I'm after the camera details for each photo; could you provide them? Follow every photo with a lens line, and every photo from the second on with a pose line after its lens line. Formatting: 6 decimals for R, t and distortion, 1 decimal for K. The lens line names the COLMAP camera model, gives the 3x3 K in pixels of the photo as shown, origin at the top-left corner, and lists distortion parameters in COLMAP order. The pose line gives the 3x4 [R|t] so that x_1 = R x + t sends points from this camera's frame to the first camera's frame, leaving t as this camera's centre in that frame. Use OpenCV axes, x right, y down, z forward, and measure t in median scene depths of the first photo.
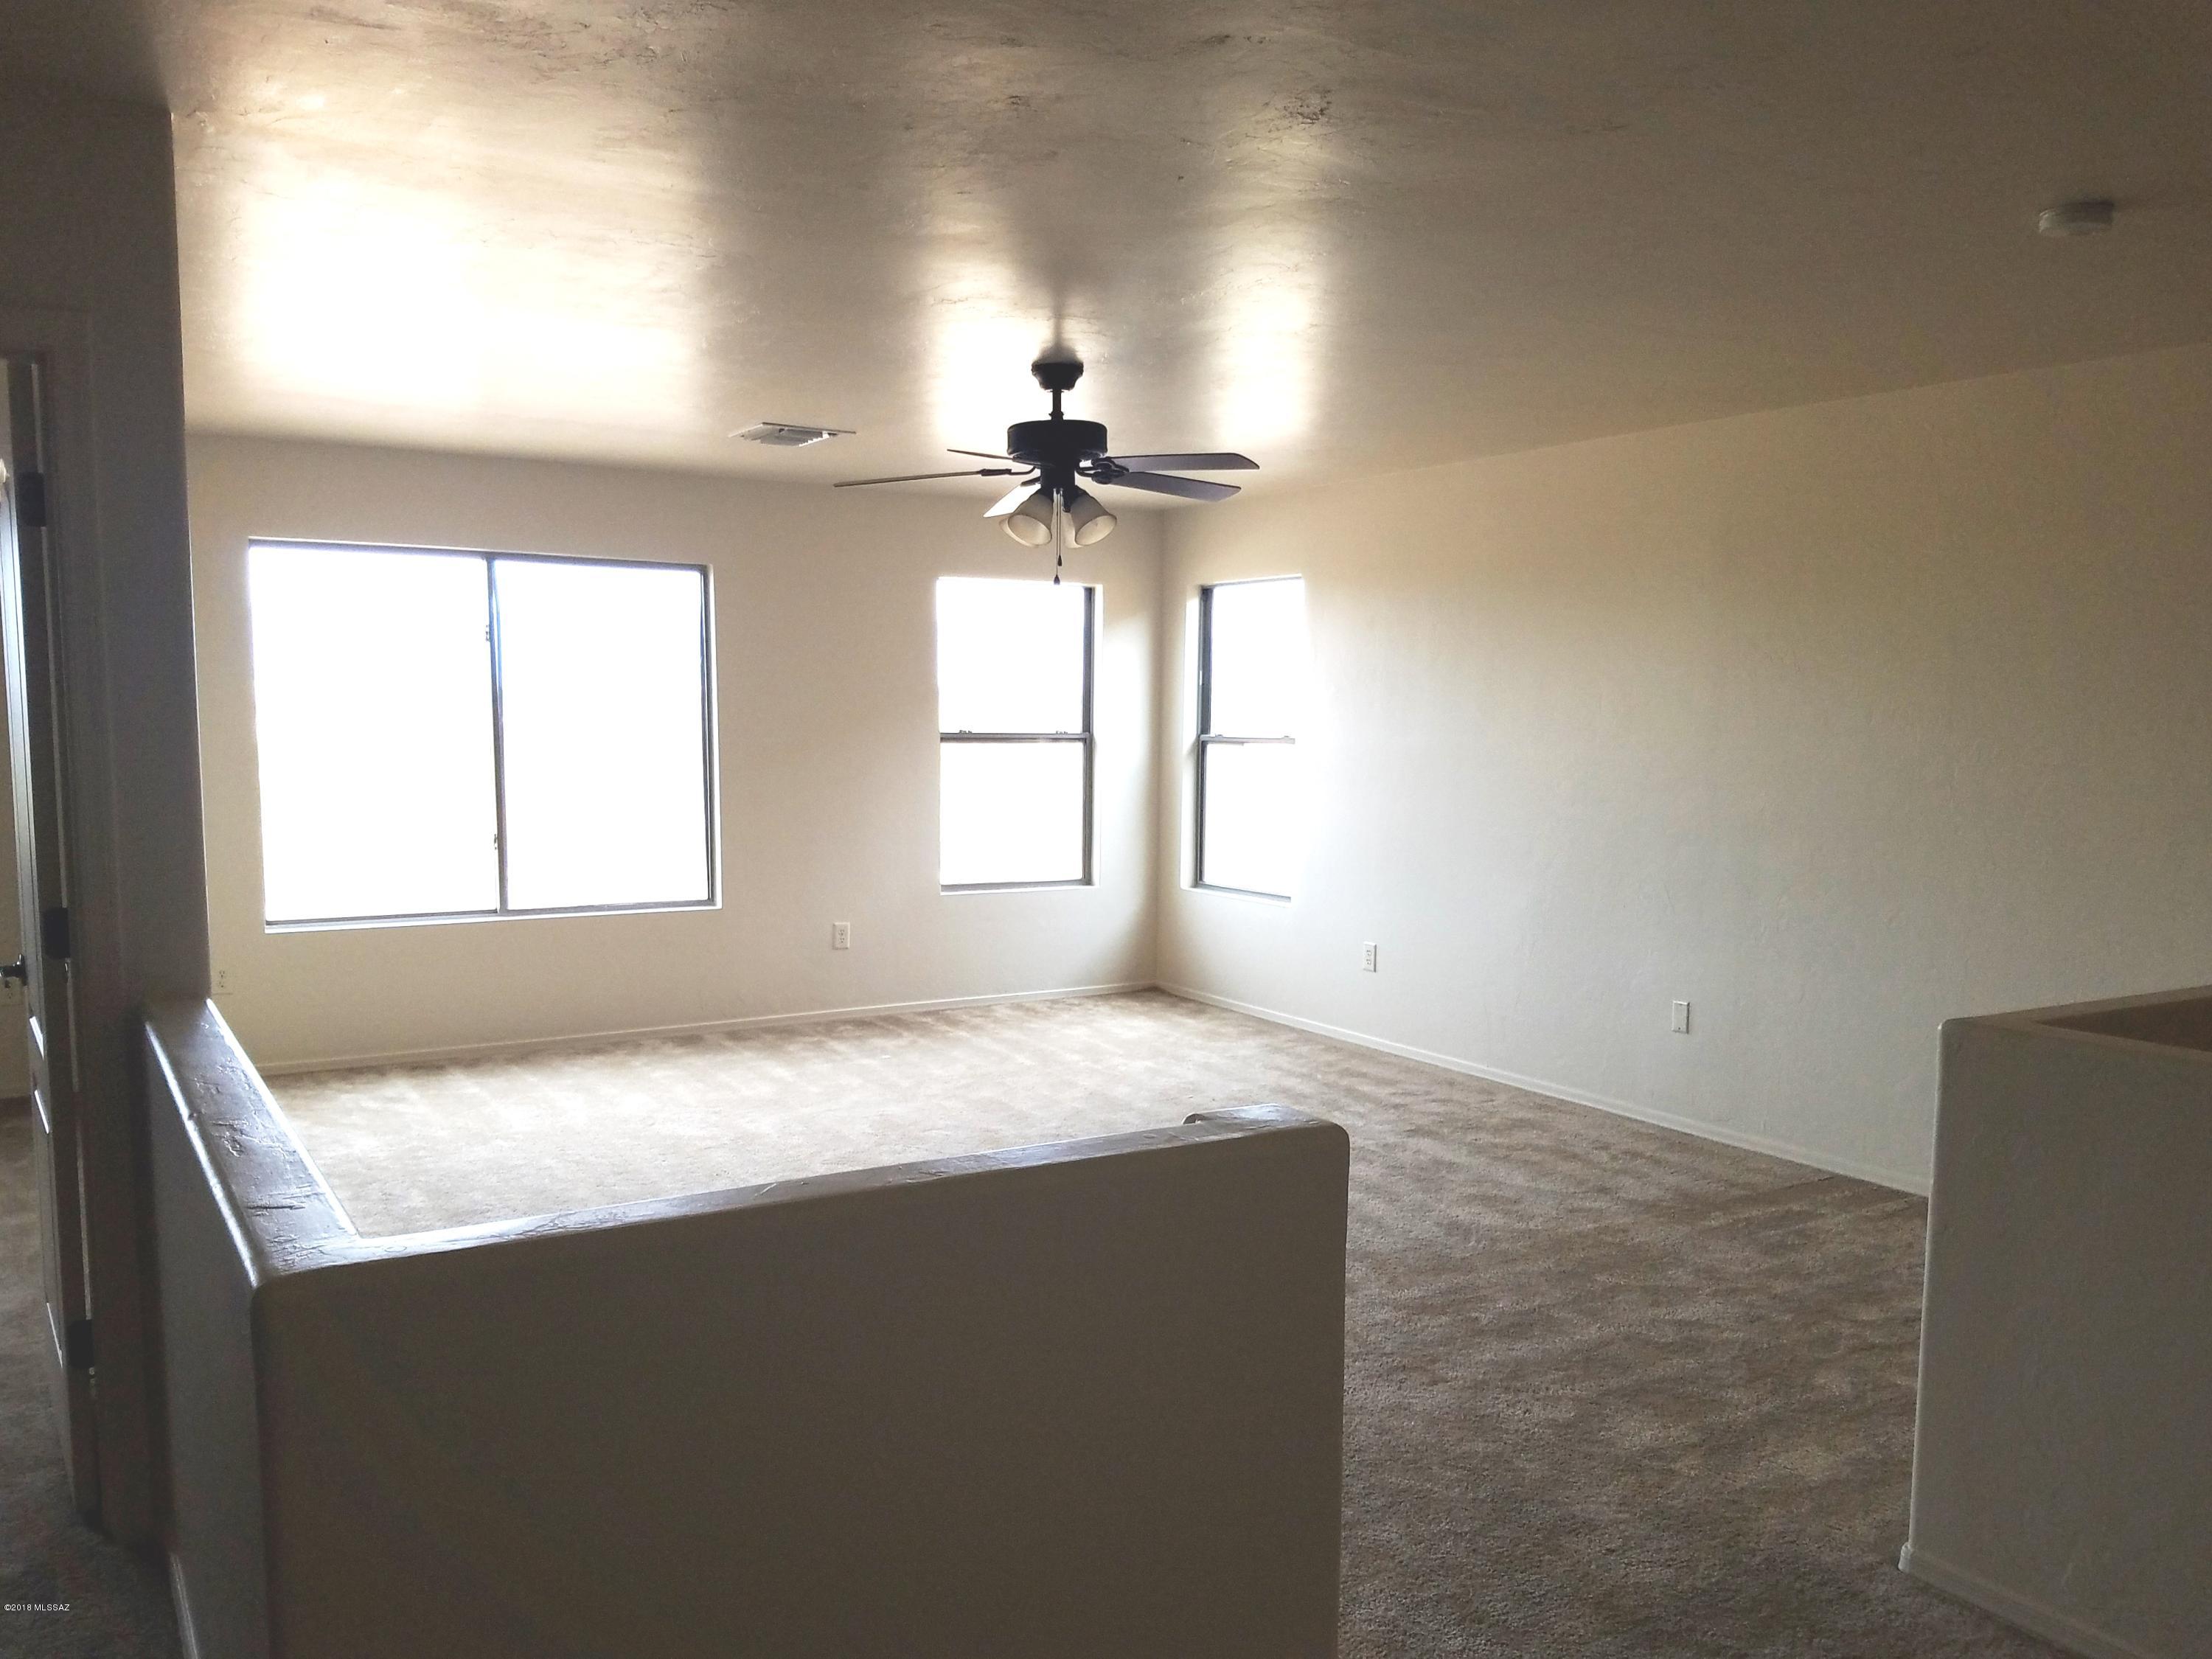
lens RADIAL K [[1773.8, 0, 1154.7], [0, 1773.8, 867.8], [0, 0, 1]] dist [0.102674, -0.002993]
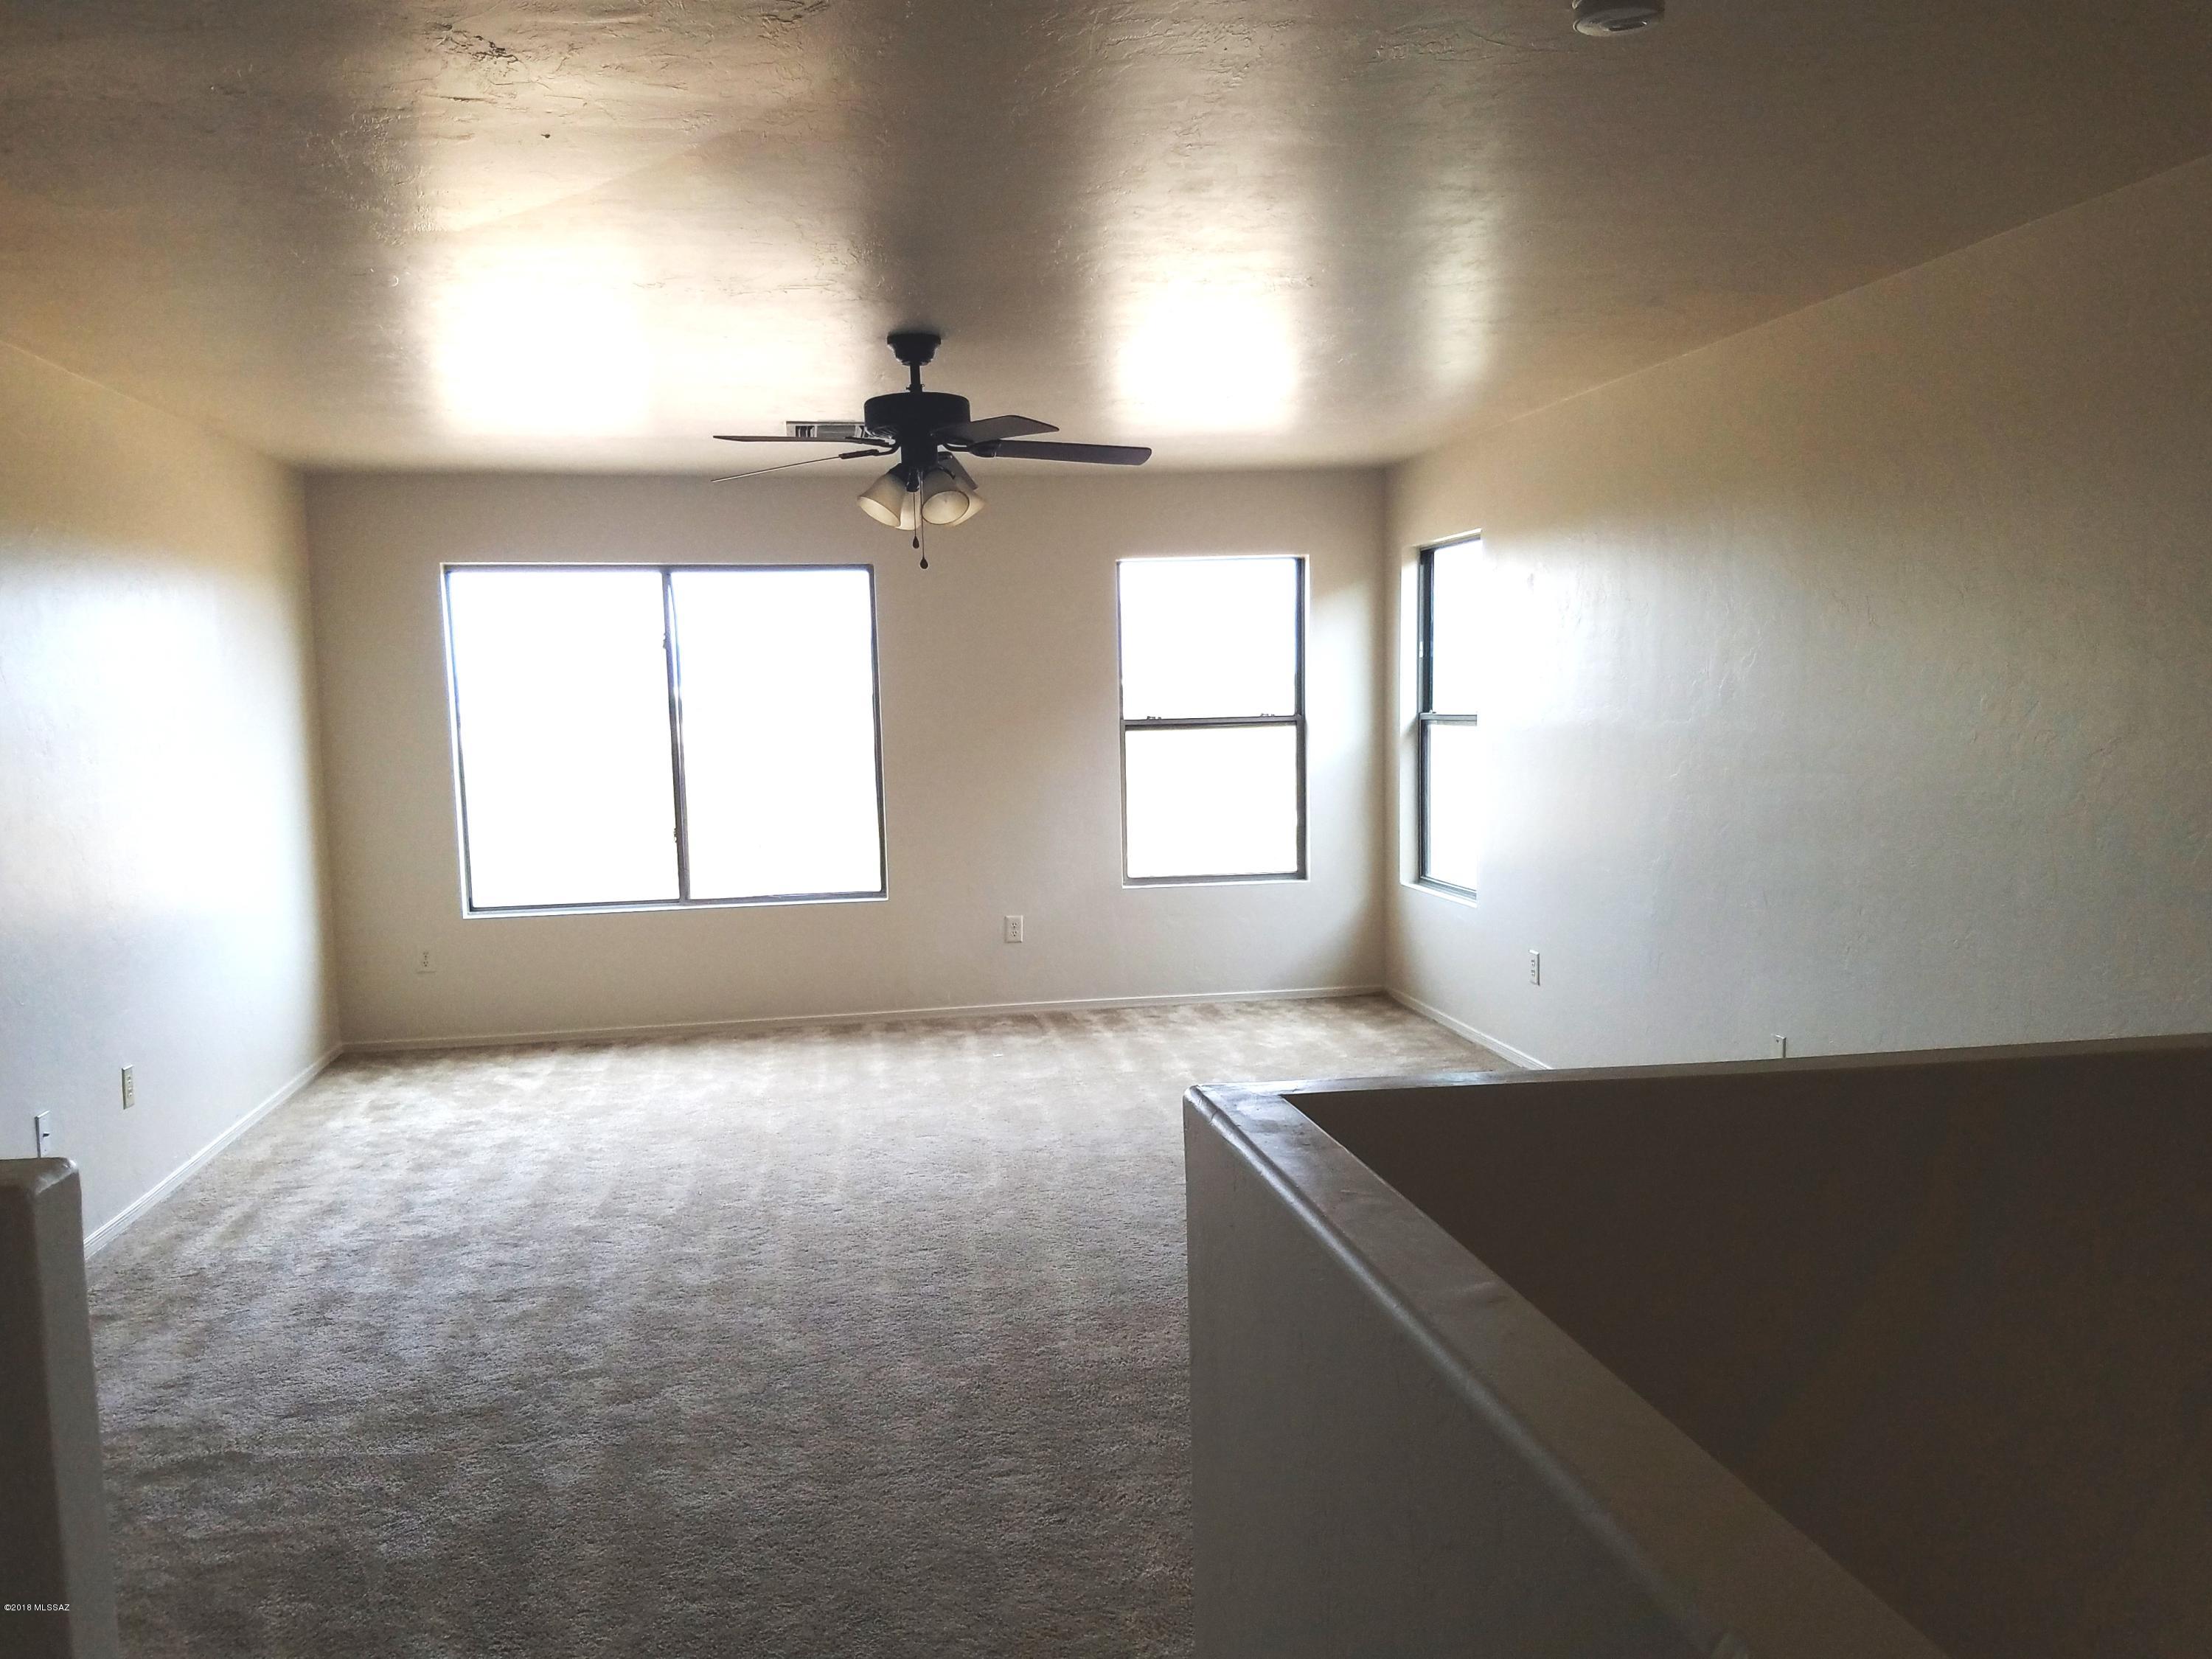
lens RADIAL K [[1805.2, 0, 1106.0], [0, 1805.2, 829.5], [0, 0, 1]] dist [0.128409, -0.001611]
pose [[0.916835, -0.001965, -0.399262, 0.265775], [-0.002283, 0.999946, -0.010164, -0.006769], [0.399260, 0.010231, 0.916781, 0.101154]]
